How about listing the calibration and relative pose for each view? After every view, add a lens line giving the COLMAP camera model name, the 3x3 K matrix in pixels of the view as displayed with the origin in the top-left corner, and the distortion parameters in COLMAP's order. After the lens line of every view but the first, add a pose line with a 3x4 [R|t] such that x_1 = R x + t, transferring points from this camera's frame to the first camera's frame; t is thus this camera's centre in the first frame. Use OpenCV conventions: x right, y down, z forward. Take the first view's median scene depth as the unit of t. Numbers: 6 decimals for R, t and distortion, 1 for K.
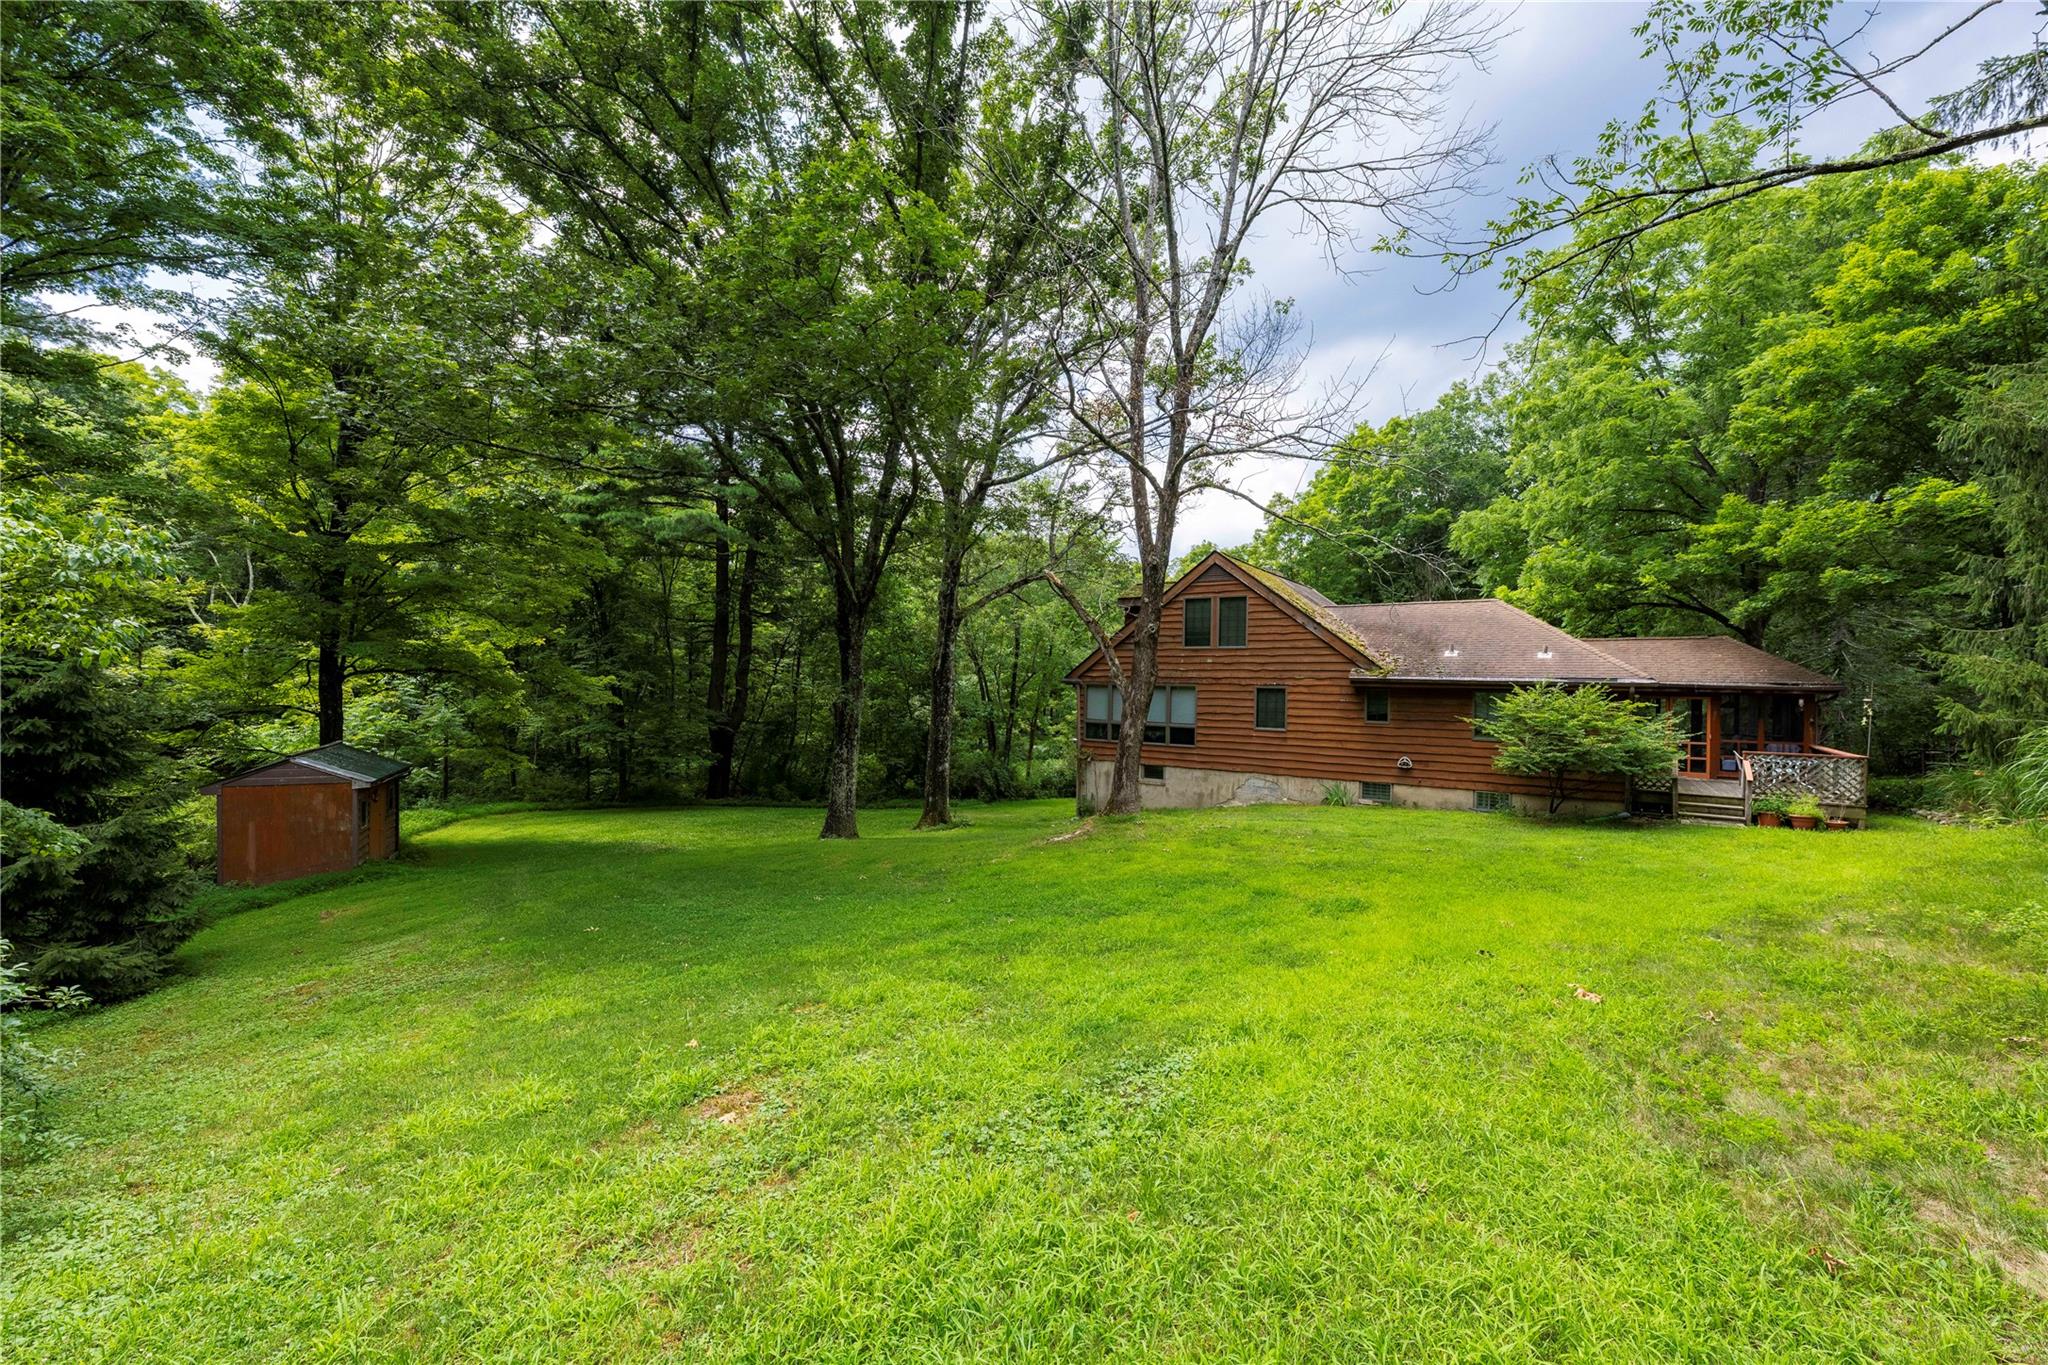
lens RADIAL K [[813.1, 0, 1018.3], [0, 813.1, 679.3], [0, 0, 1]] dist [-0.002348, -0.000208]
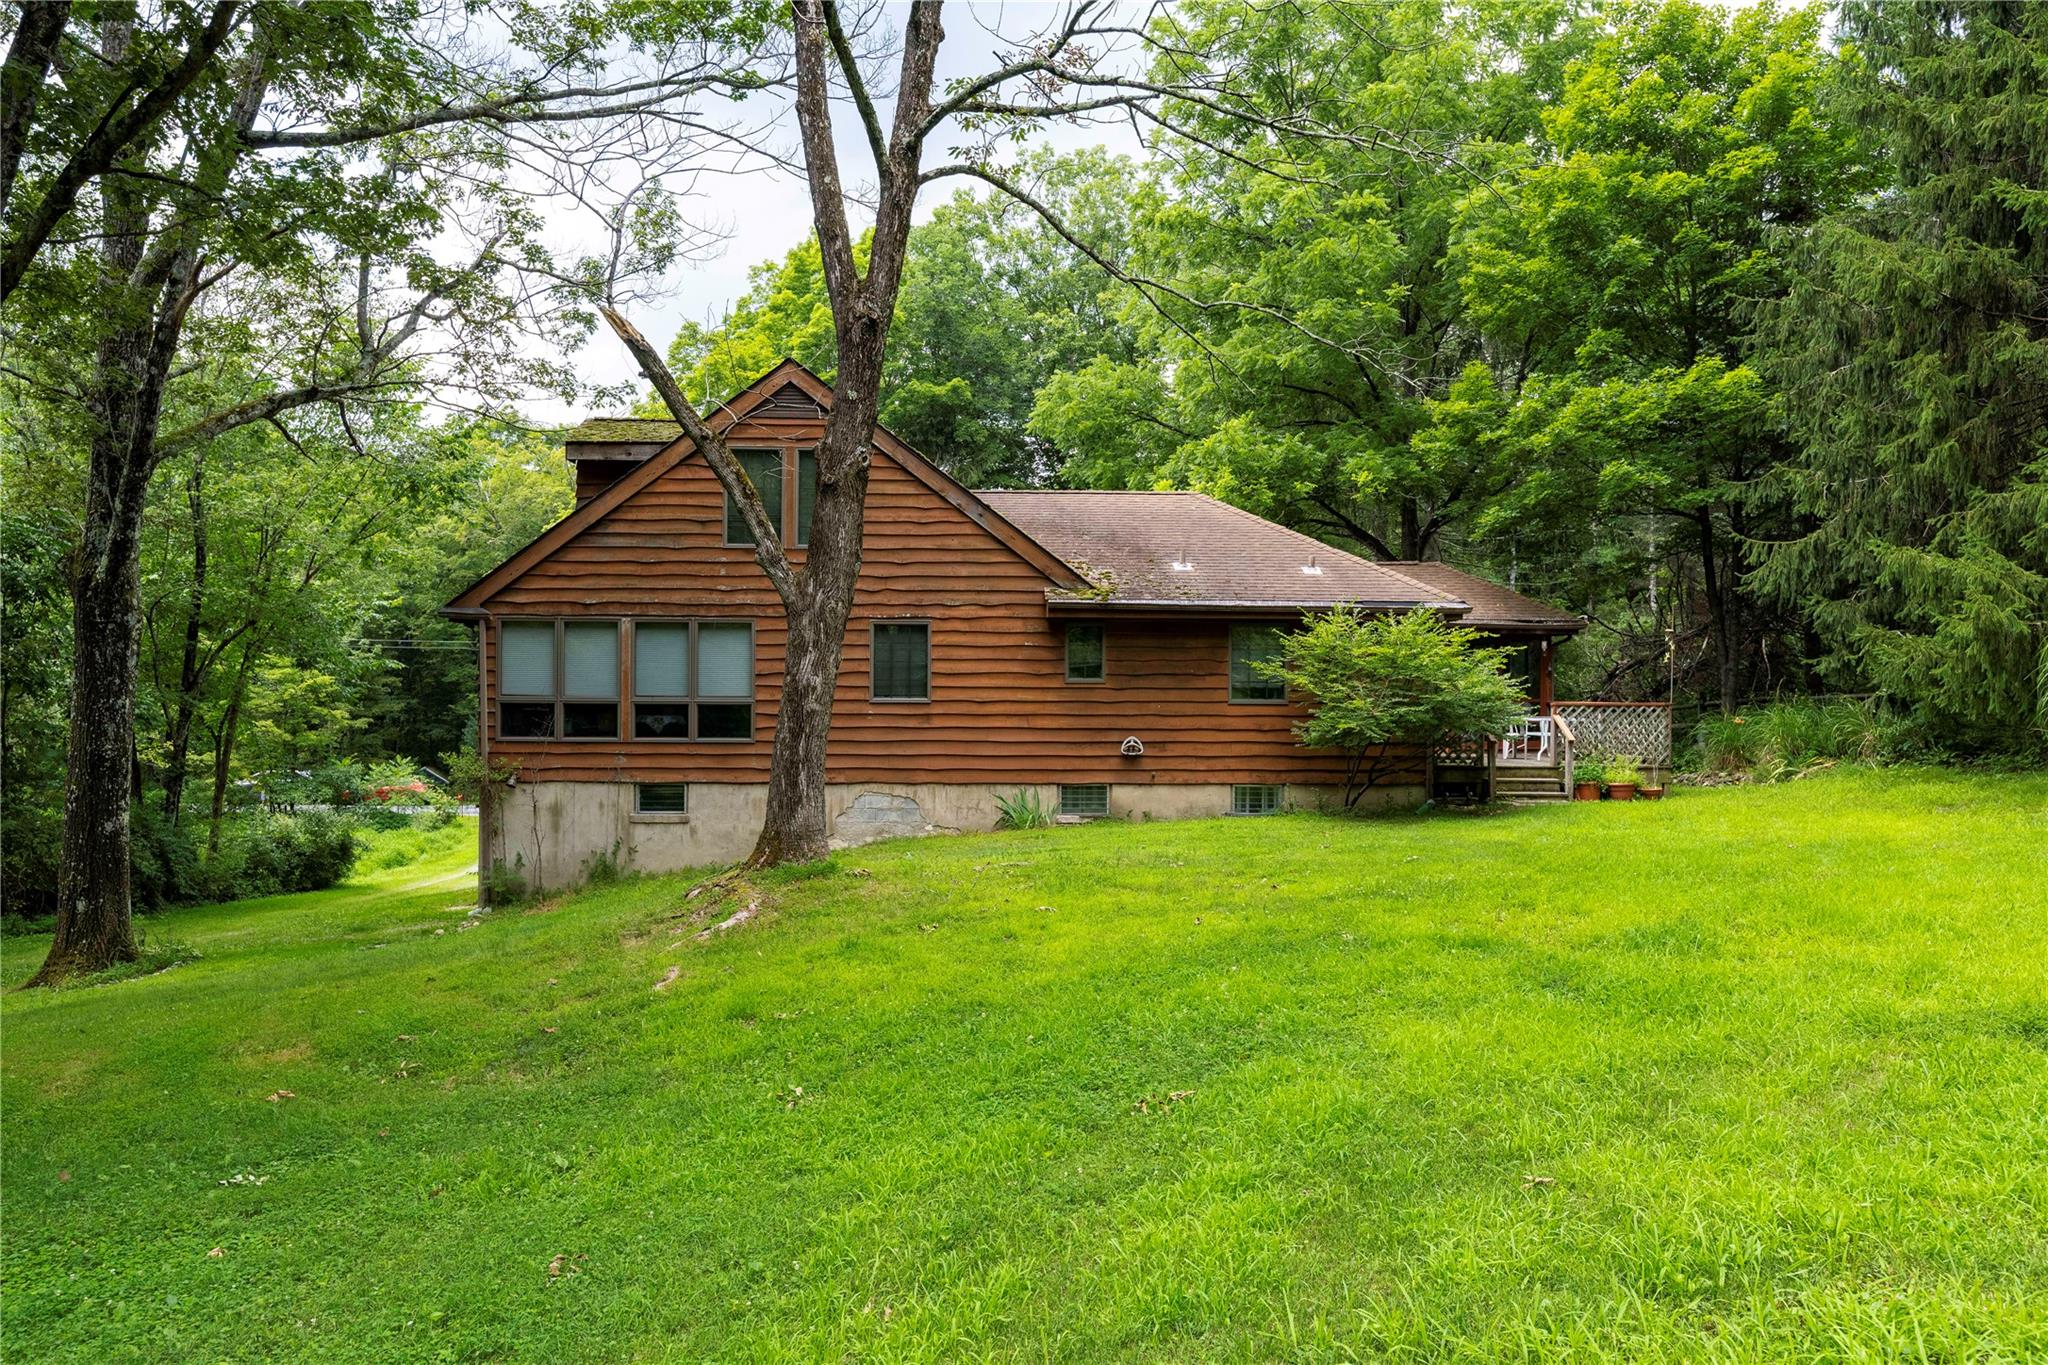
lens RADIAL K [[1365.0, 0, 1024.9], [0, 1365.0, 687.0], [0, 0, 1]] dist [-0.002405, 0.000972]
pose [[0.798340, -0.010479, 0.602116, -0.179919], [0.007107, 0.999943, 0.007981, 0.049237], [-0.602165, -0.002092, 0.798369, 0.244266]]
